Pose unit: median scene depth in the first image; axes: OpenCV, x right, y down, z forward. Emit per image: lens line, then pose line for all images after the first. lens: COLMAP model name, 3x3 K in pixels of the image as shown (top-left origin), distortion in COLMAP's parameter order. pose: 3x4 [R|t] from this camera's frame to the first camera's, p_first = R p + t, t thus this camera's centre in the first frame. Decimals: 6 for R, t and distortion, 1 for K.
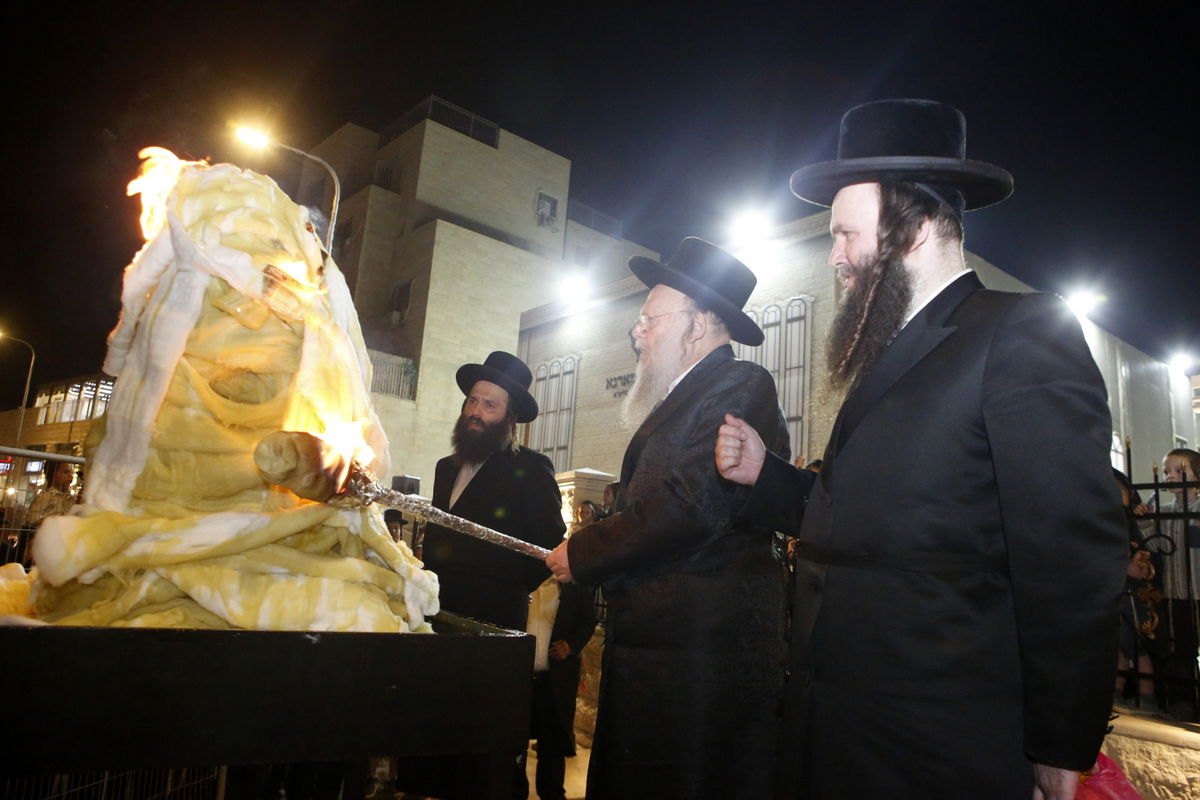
lens RADIAL K [[862.0, 0, 602.1], [0, 862.0, 397.8], [0, 0, 1]] dist [-0.109893, 0.082680]
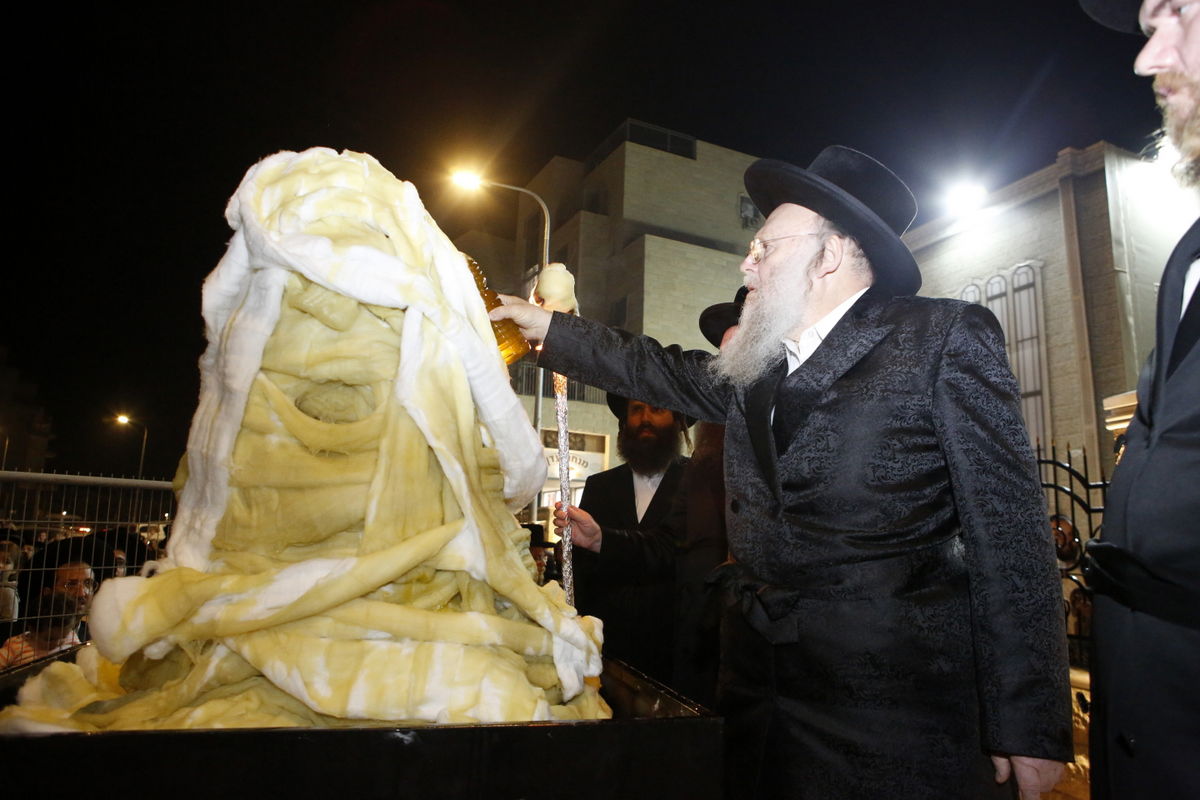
lens RADIAL K [[822.8, 0, 602.5], [0, 822.8, 399.5], [0, 0, 1]] dist [-0.104392, 0.077898]
pose [[0.961288, -0.087629, -0.261241, 0.002504], [0.087194, 0.996103, -0.013279, 0.001675], [0.261386, -0.010014, 0.965182, 0.032694]]
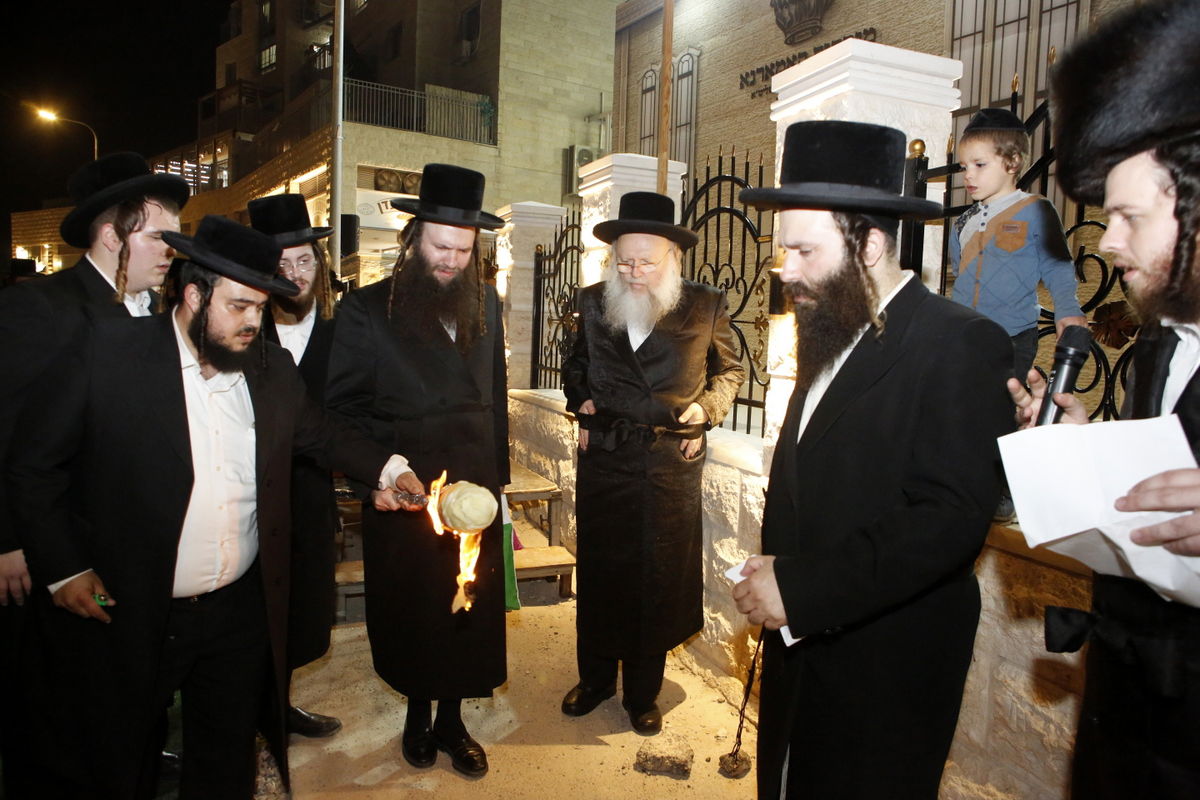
lens RADIAL K [[822.8, 0, 602.5], [0, 822.8, 399.5], [0, 0, 1]] dist [-0.104392, 0.077898]
pose [[0.992324, -0.029197, -0.120171, -0.046295], [0.061045, 0.960738, 0.270659, 0.063977], [0.107550, -0.275917, 0.955145, 0.330161]]
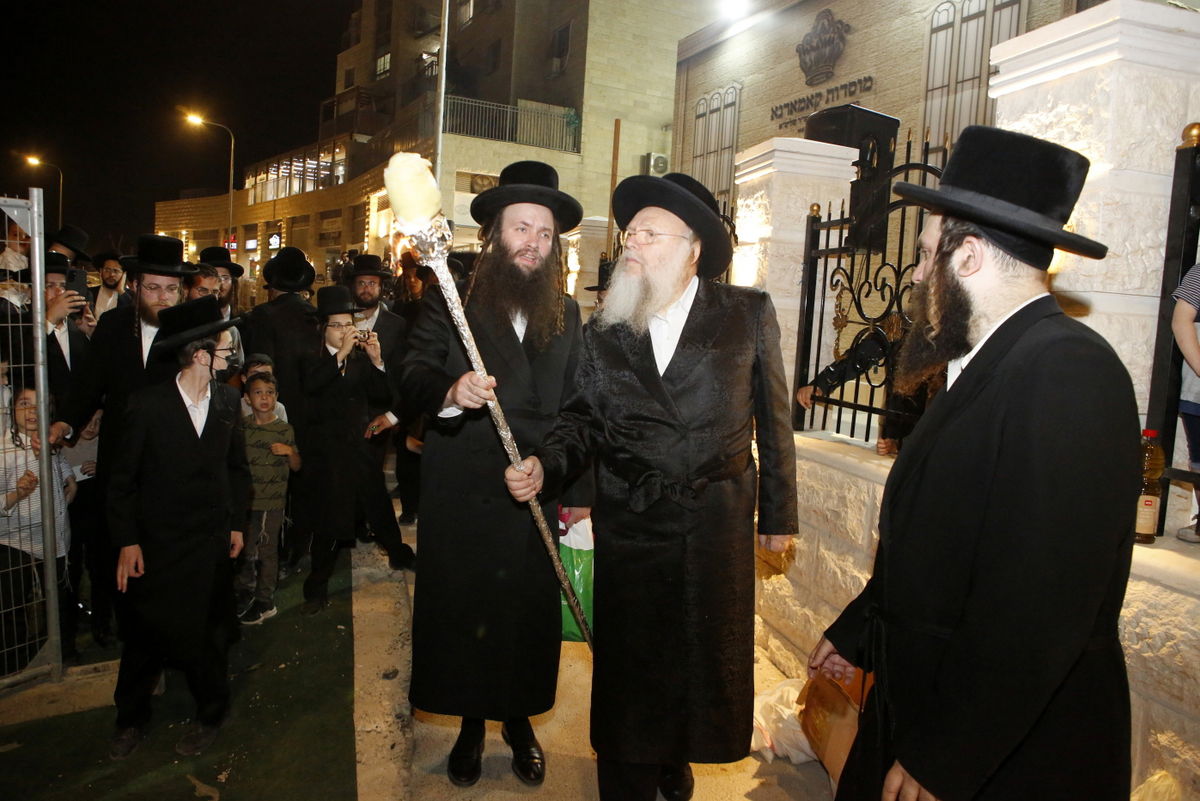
lens RADIAL K [[847.3, 0, 585.0], [0, 847.3, 389.5], [0, 0, 1]] dist [-0.103466, 0.076182]
pose [[0.966581, 0.009549, -0.256183, 0.053533], [0.058895, 0.964307, 0.258153, 0.029495], [0.249504, -0.264614, 0.931519, 0.133111]]
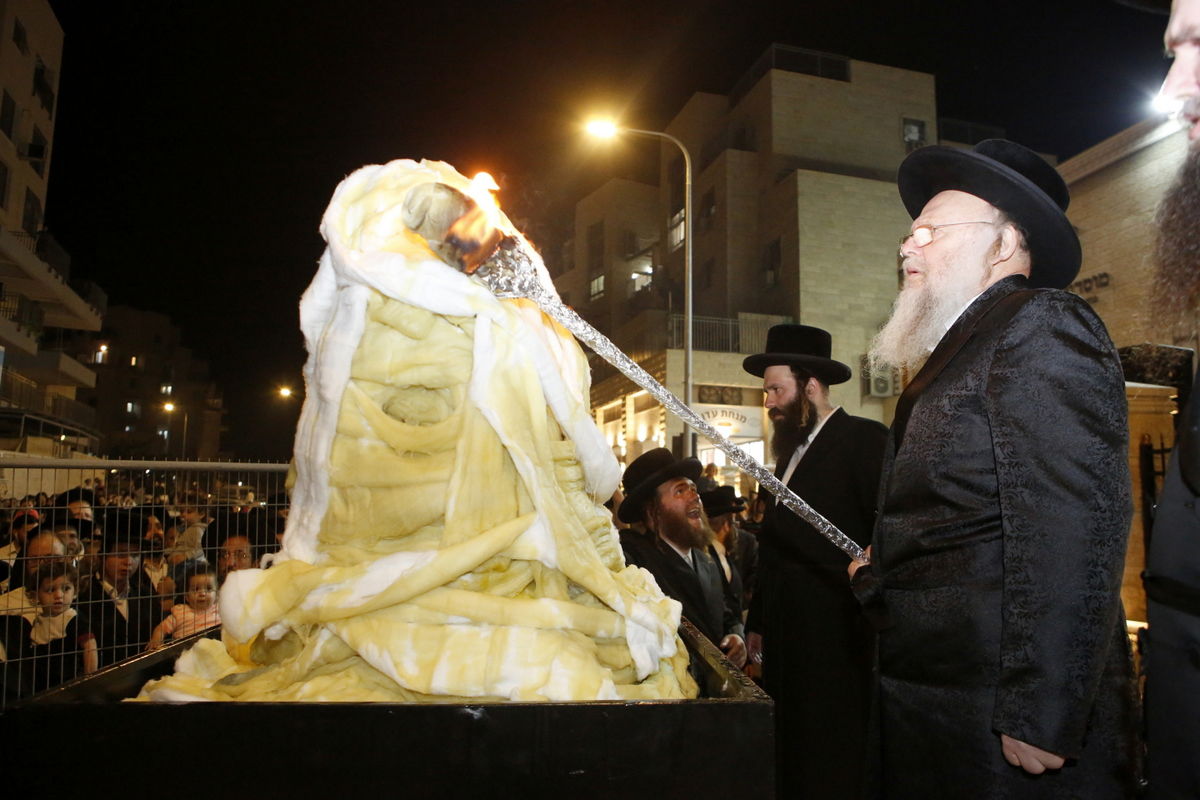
lens RADIAL K [[867.2, 0, 602.3], [0, 867.2, 401.1], [0, 0, 1]] dist [-0.114416, 0.095248]
pose [[0.891652, -0.108957, -0.439415, 0.014220], [0.132386, 0.990933, 0.022923, -0.001411], [0.432934, -0.078611, 0.897992, 0.029124]]
